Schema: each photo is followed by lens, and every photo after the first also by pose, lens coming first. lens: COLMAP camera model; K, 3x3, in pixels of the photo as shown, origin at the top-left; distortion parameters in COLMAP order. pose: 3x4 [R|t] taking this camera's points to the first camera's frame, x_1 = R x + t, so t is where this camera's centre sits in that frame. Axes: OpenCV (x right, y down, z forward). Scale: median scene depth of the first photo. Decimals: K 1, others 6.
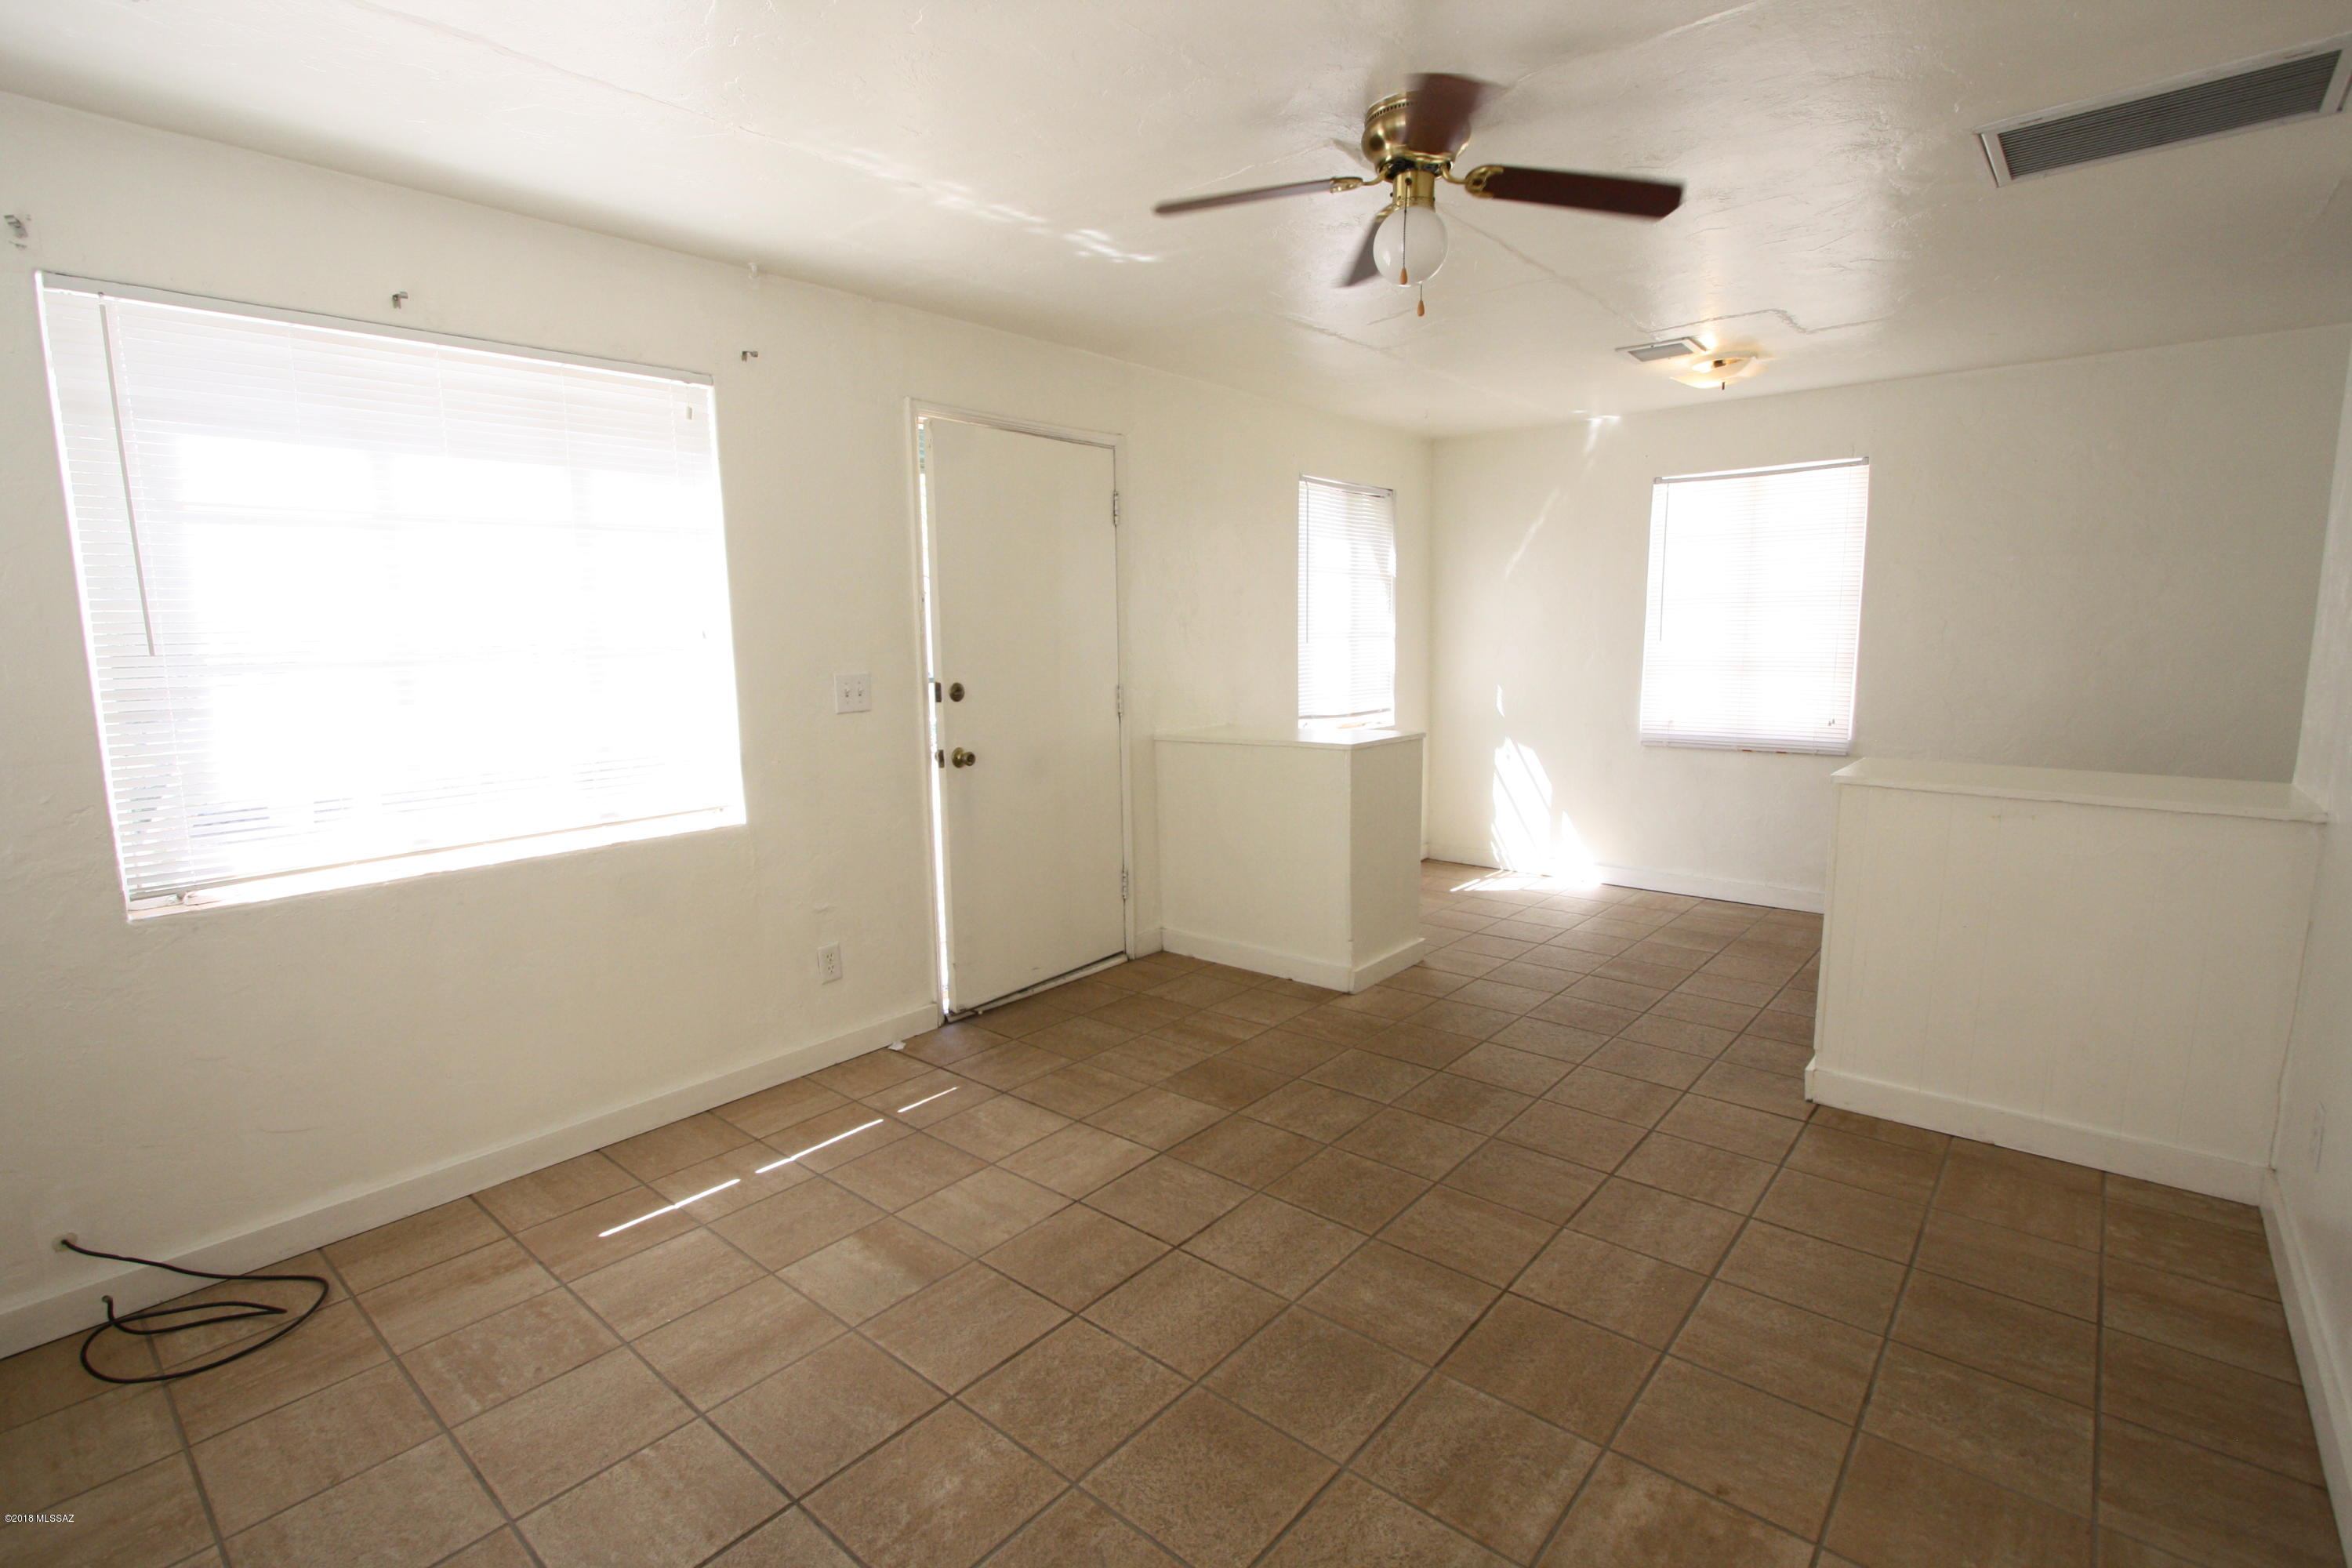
lens RADIAL K [[1099.8, 0, 1160.2], [0, 1099.8, 784.2], [0, 0, 1]] dist [-0.021933, 0.010392]
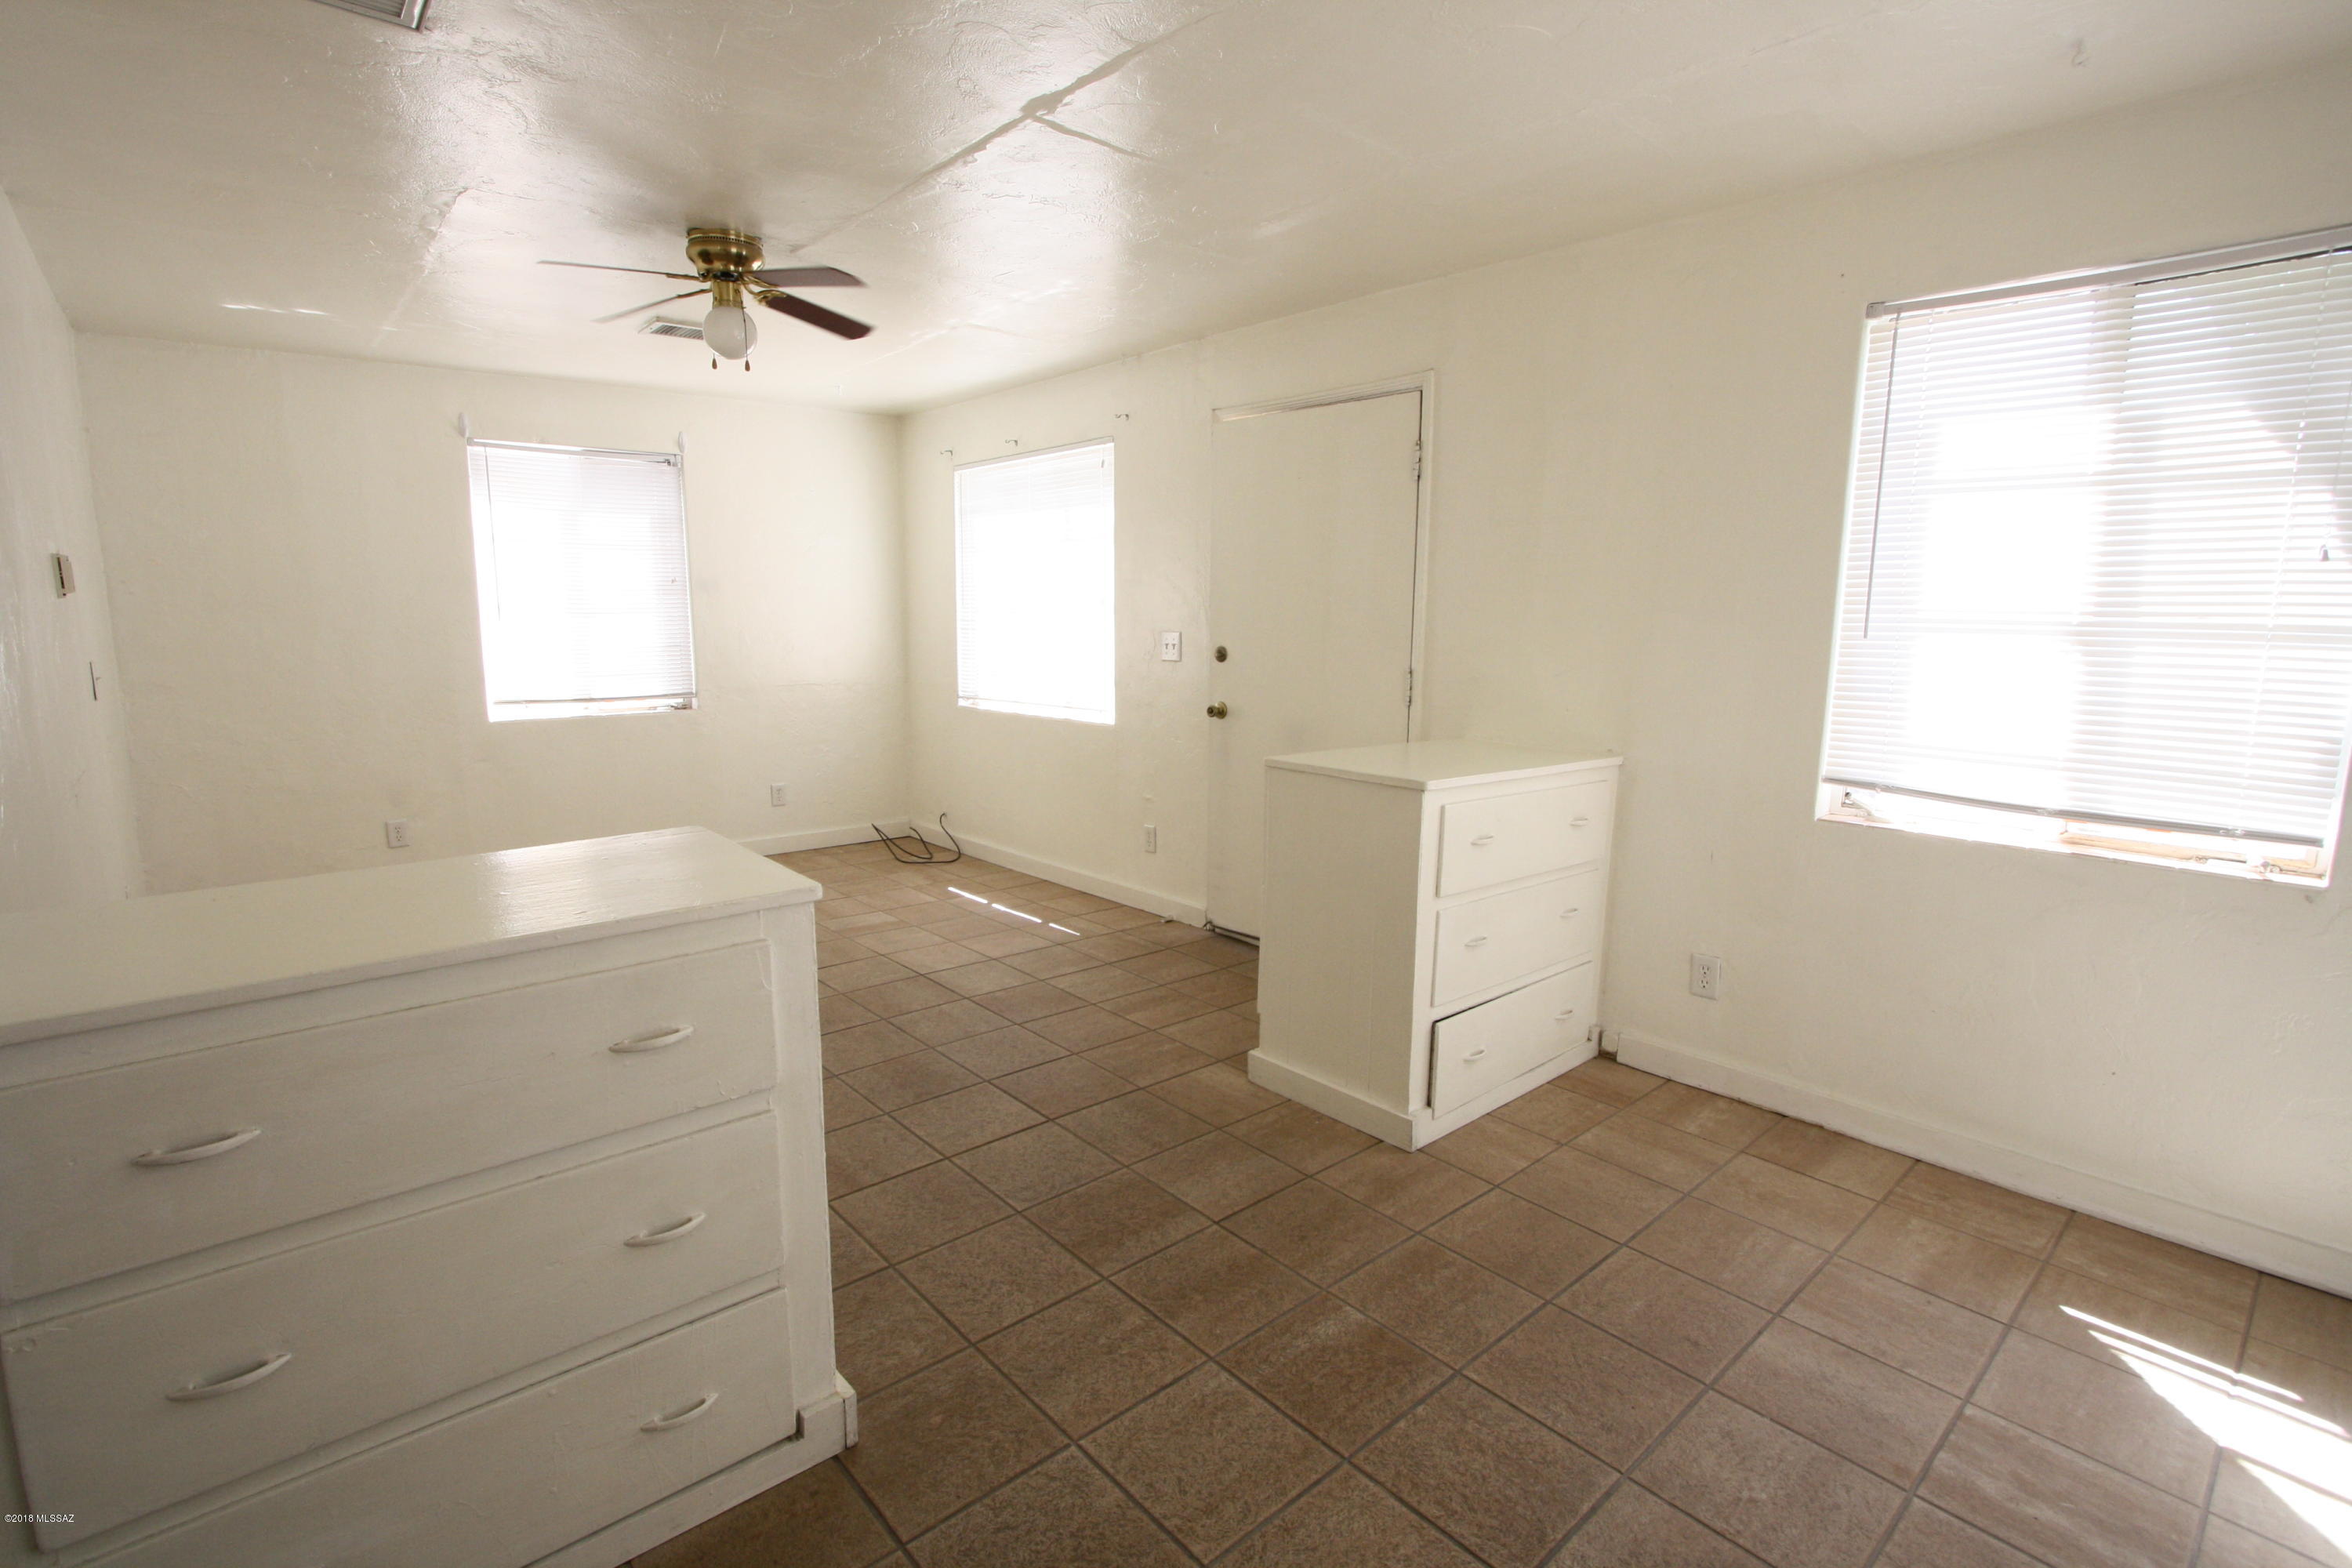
lens RADIAL K [[1099.8, 0, 1160.2], [0, 1099.8, 784.2], [0, 0, 1]] dist [-0.021933, 0.010392]
pose [[-0.136296, 0.171943, -0.975633, 1.063068], [-0.144107, 0.970907, 0.191242, -0.175916], [0.980131, 0.166661, -0.107553, 1.163507]]
